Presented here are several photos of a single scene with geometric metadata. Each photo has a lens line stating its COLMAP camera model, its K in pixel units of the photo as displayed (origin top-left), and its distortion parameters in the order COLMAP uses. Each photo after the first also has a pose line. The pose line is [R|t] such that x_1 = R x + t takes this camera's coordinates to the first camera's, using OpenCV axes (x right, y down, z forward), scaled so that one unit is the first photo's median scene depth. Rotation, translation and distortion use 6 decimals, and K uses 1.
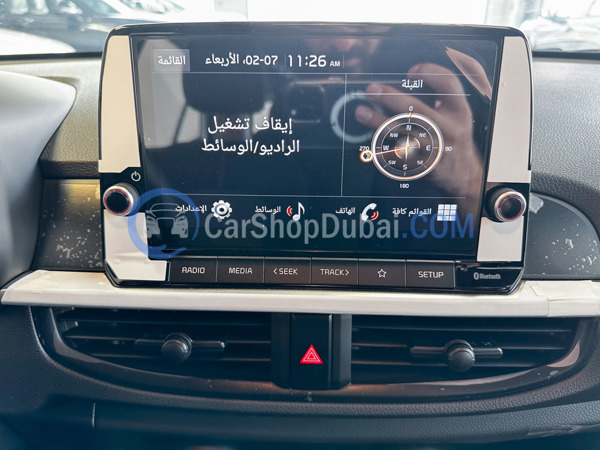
lens RADIAL K [[431.5, 0, 300.0], [0, 431.5, 225.0], [0, 0, 1]] dist [0.078672, -0.124449]
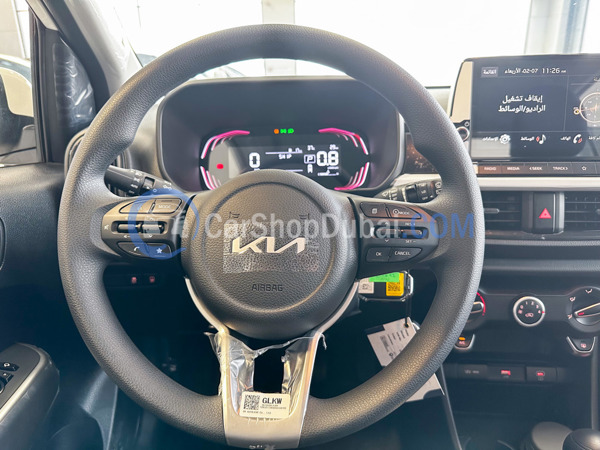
lens RADIAL K [[431.5, 0, 300.0], [0, 431.5, 225.0], [0, 0, 1]] dist [0.078672, -0.124449]
pose [[0.996377, -0.004527, -0.084930, -0.993237], [-0.005980, 0.992382, -0.123051, 0.647272], [0.084840, 0.123113, 0.988759, -1.152748]]
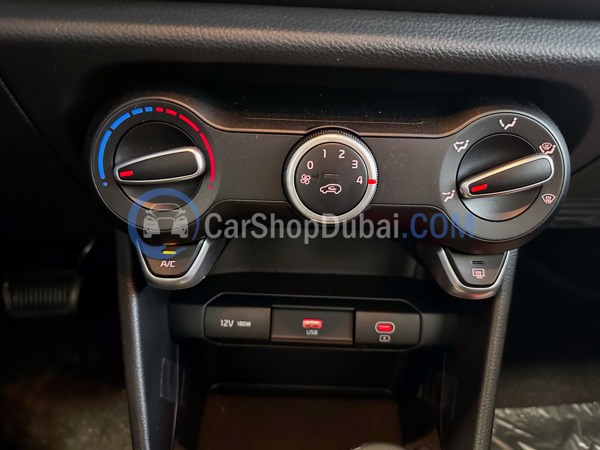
lens RADIAL K [[431.5, 0, 300.0], [0, 431.5, 225.0], [0, 0, 1]] dist [0.078672, -0.124449]
pose [[0.999681, 0.019033, 0.016582, -0.060264], [-0.020516, 0.995317, 0.094465, 0.818765], [-0.014707, -0.094775, 0.995390, 0.489036]]
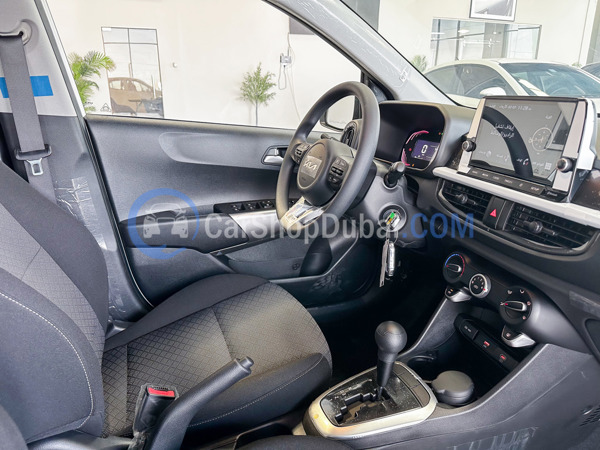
lens RADIAL K [[431.5, 0, 300.0], [0, 431.5, 225.0], [0, 0, 1]] dist [0.078672, -0.124449]
pose [[0.297726, 0.285728, -0.910889, 2.297901], [-0.419761, 0.896154, 0.143906, 0.515791], [0.857415, 0.339511, 0.386746, -1.122042]]
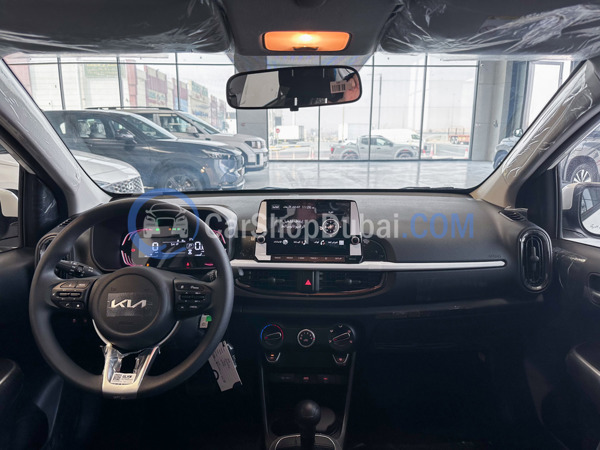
lens RADIAL K [[424.6, 0, 300.0], [0, 424.6, 225.0], [0, 0, 1]] dist [0.070165, -0.084238]
pose [[0.999677, 0.000042, -0.025405, 0.052122], [-0.005719, 0.974697, -0.223457, 0.670842], [0.024753, 0.223530, 0.974383, -2.789283]]
